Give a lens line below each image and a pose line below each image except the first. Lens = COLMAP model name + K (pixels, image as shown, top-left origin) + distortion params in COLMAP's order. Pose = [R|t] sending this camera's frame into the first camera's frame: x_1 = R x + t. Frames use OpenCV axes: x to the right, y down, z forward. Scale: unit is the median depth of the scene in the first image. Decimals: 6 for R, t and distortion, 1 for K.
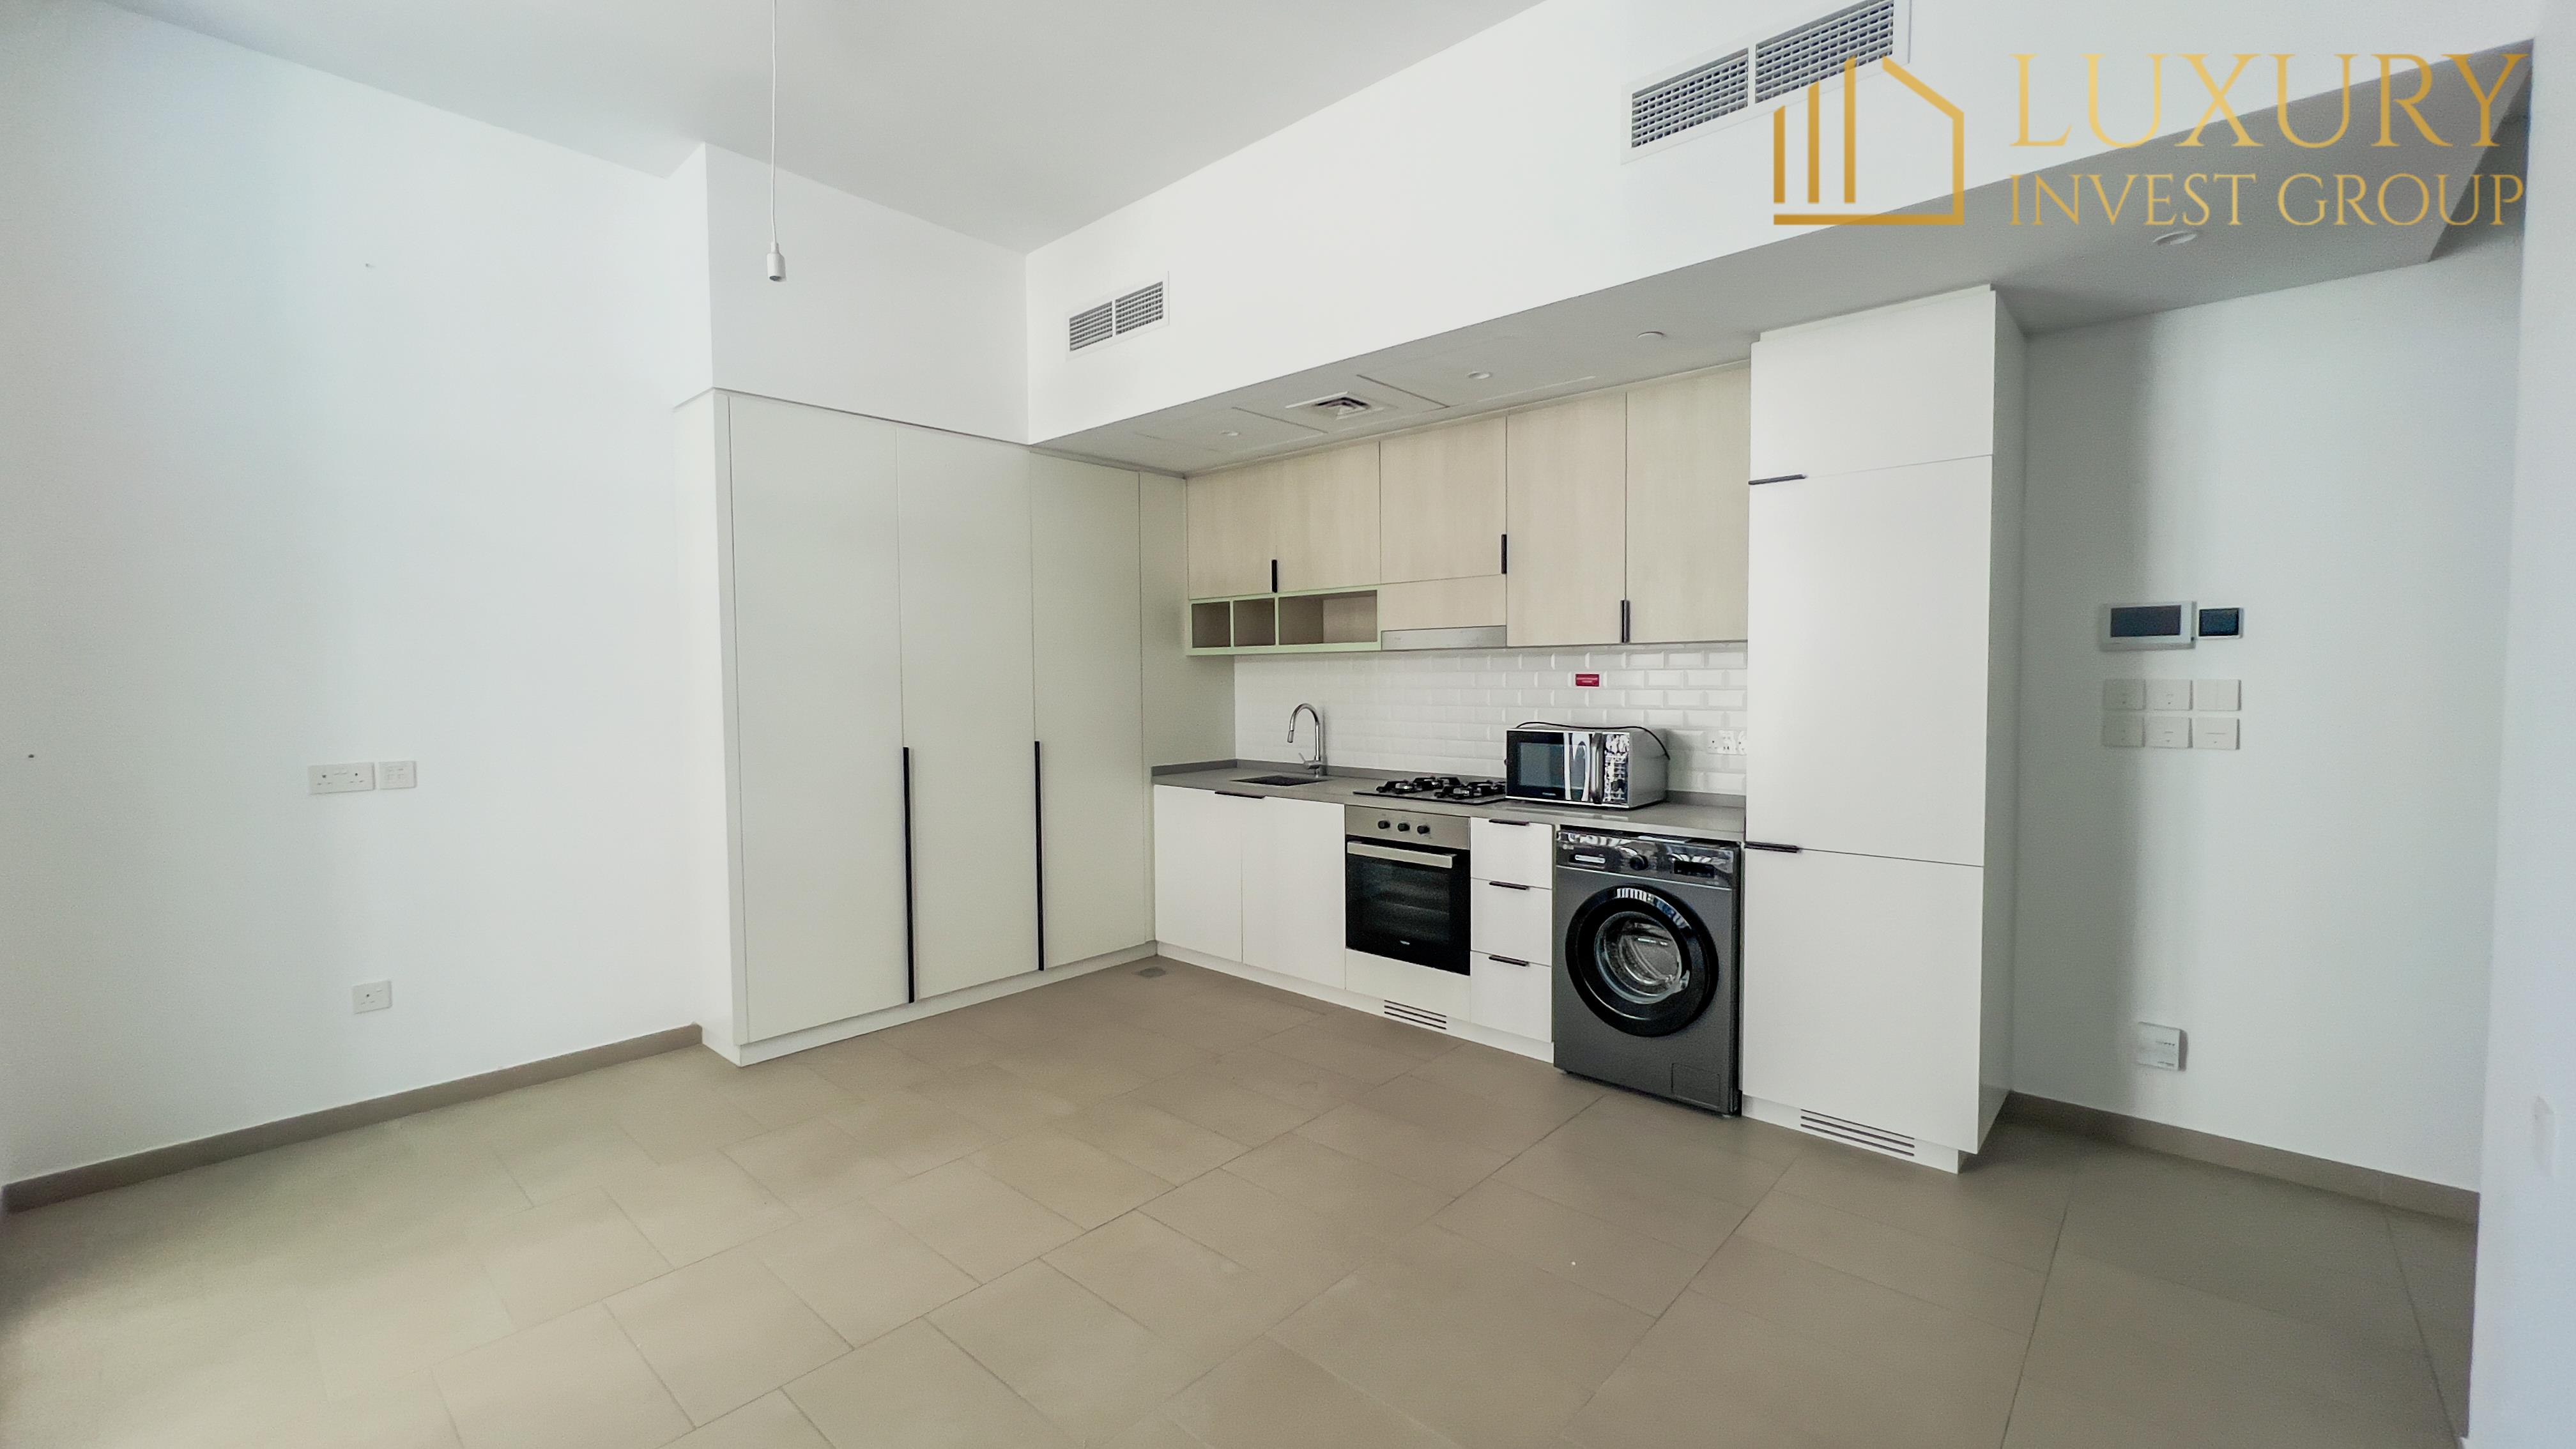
lens RADIAL K [[1029.7, 0, 1258.6], [0, 1029.7, 732.9], [0, 0, 1]] dist [0.001282, 0.000150]
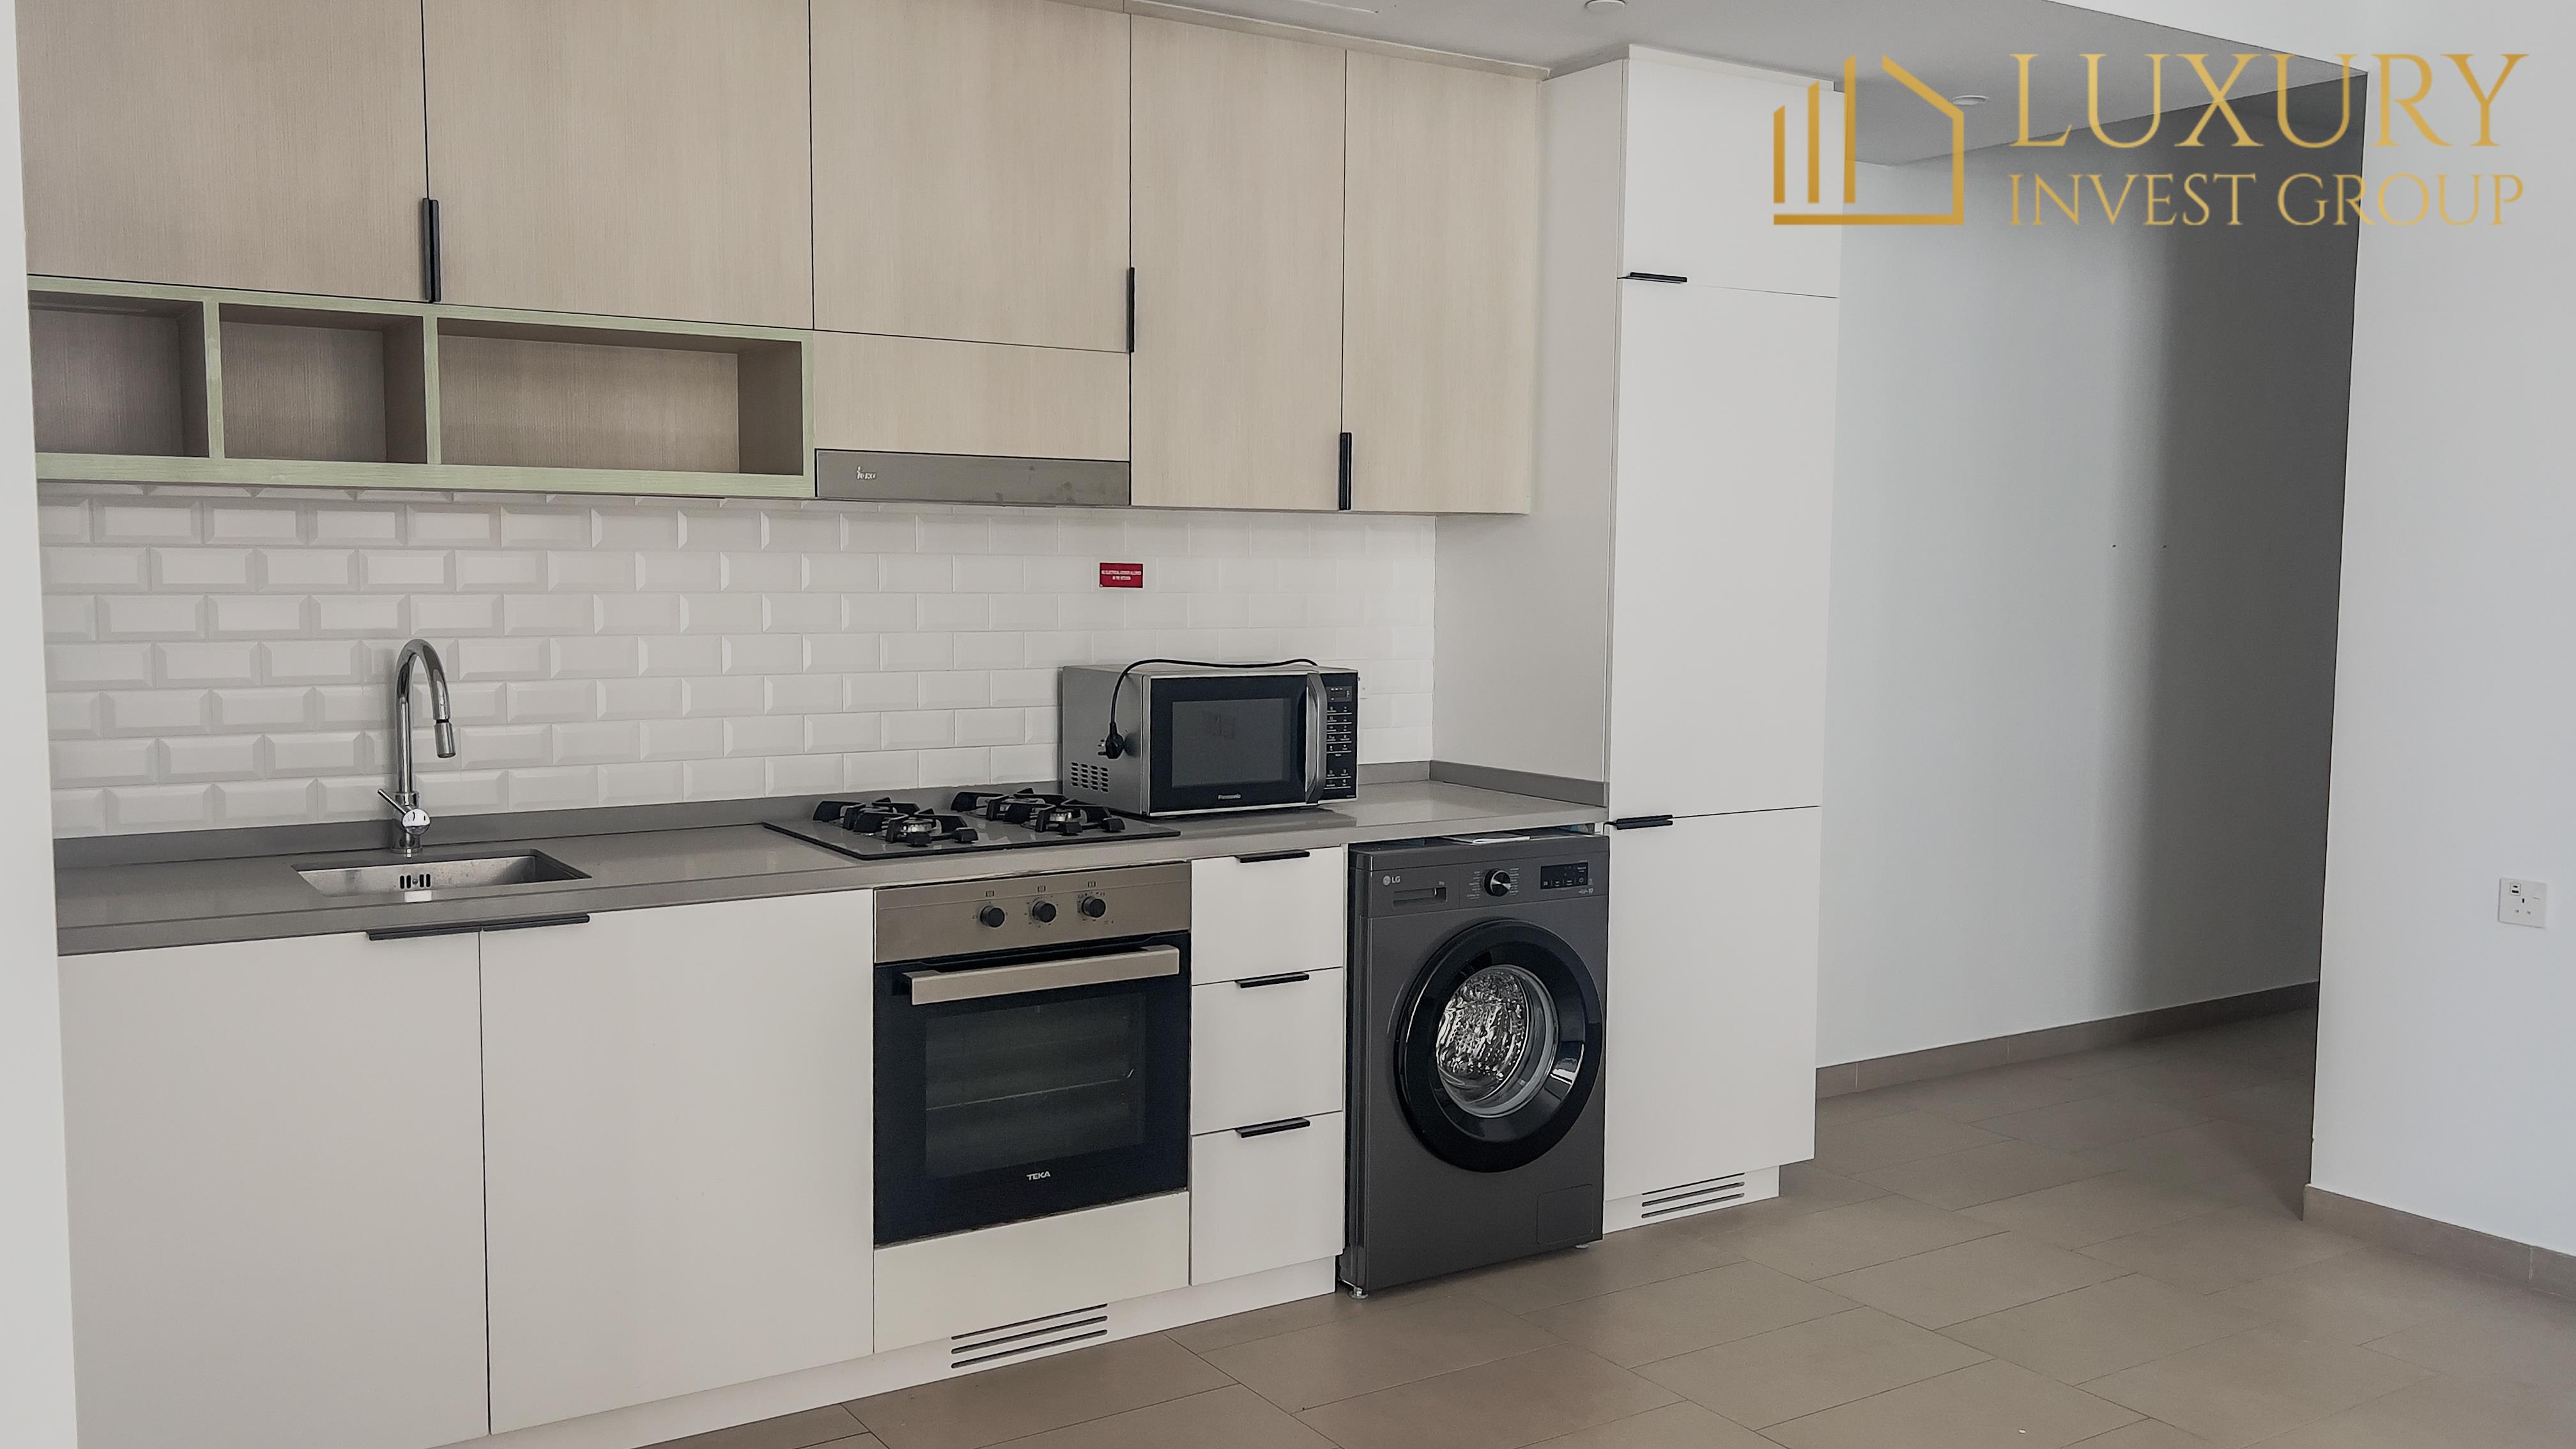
lens RADIAL K [[2100.8, 0, 1389.9], [0, 2100.8, 769.2], [0, 0, 1]] dist [0.093987, -0.195409]
pose [[0.226526, -0.086606, 0.970147, -0.697096], [0.047257, 0.995843, 0.077865, -0.031572], [-0.972858, 0.028207, 0.229677, 0.660839]]
